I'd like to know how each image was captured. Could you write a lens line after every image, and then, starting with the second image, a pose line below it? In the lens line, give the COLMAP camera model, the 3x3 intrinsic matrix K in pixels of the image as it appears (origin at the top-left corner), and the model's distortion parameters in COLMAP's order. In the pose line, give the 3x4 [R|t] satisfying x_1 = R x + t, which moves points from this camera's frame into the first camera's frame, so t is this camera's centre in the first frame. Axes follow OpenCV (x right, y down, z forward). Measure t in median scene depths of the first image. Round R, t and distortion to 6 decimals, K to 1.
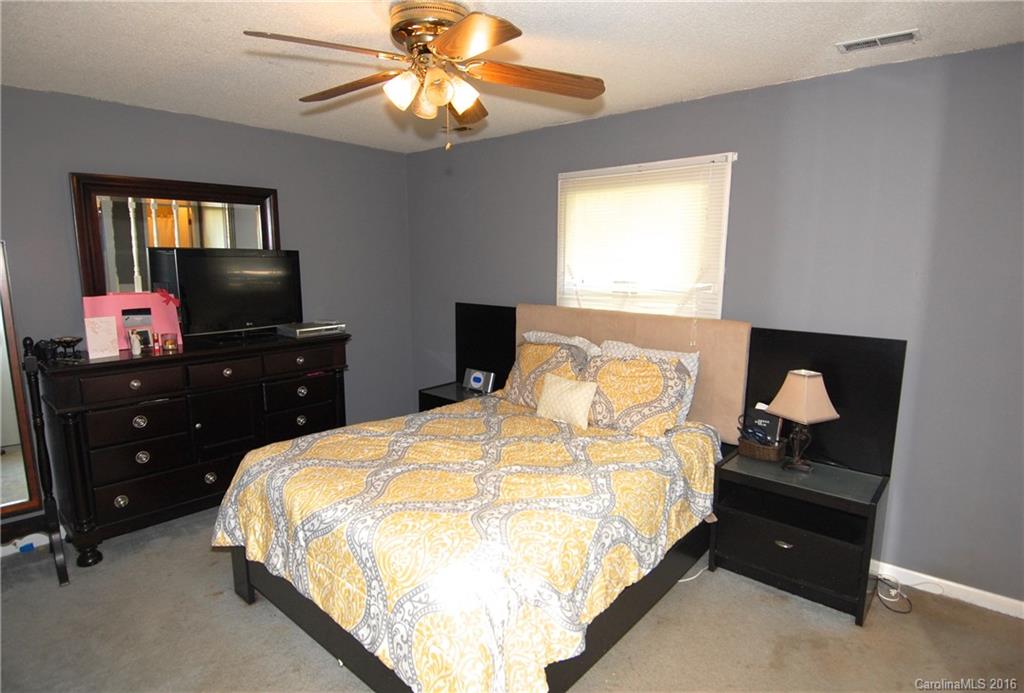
lens RADIAL K [[552.2, 0, 512.0], [0, 552.2, 346.5], [0, 0, 1]] dist [-0.000782, -0.000165]
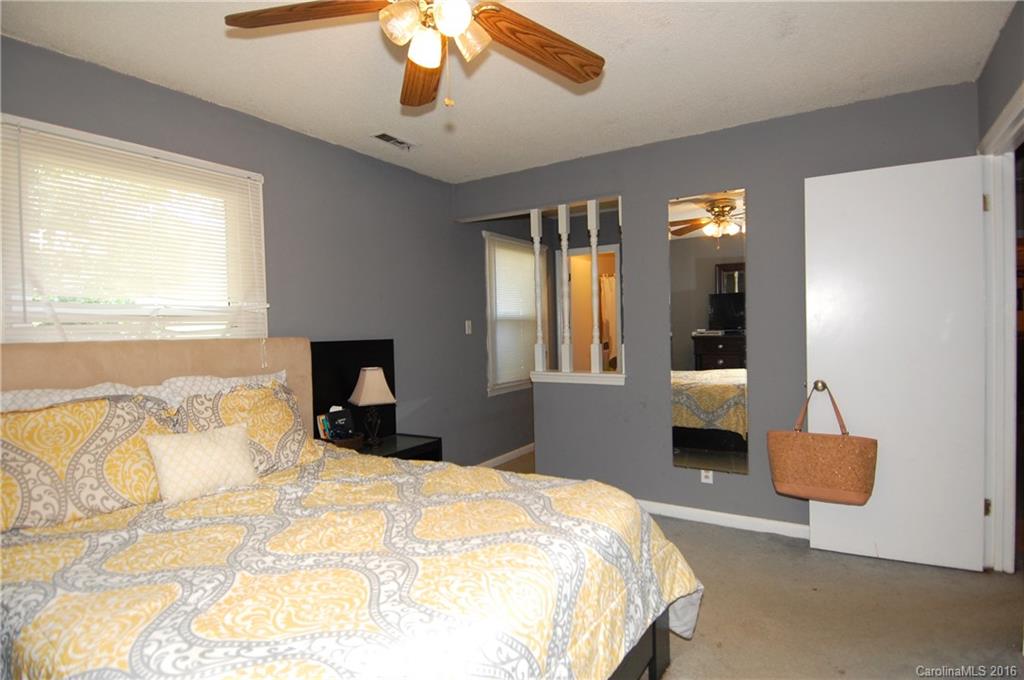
lens RADIAL K [[539.3, 0, 521.6], [0, 539.3, 341.4], [0, 0, 1]] dist [-0.001452, -0.000267]
pose [[-0.163264, -0.022402, 0.986328, -0.666726], [0.179316, 0.982417, 0.051994, -0.014176], [-0.970150, 0.185353, -0.156376, 0.745401]]
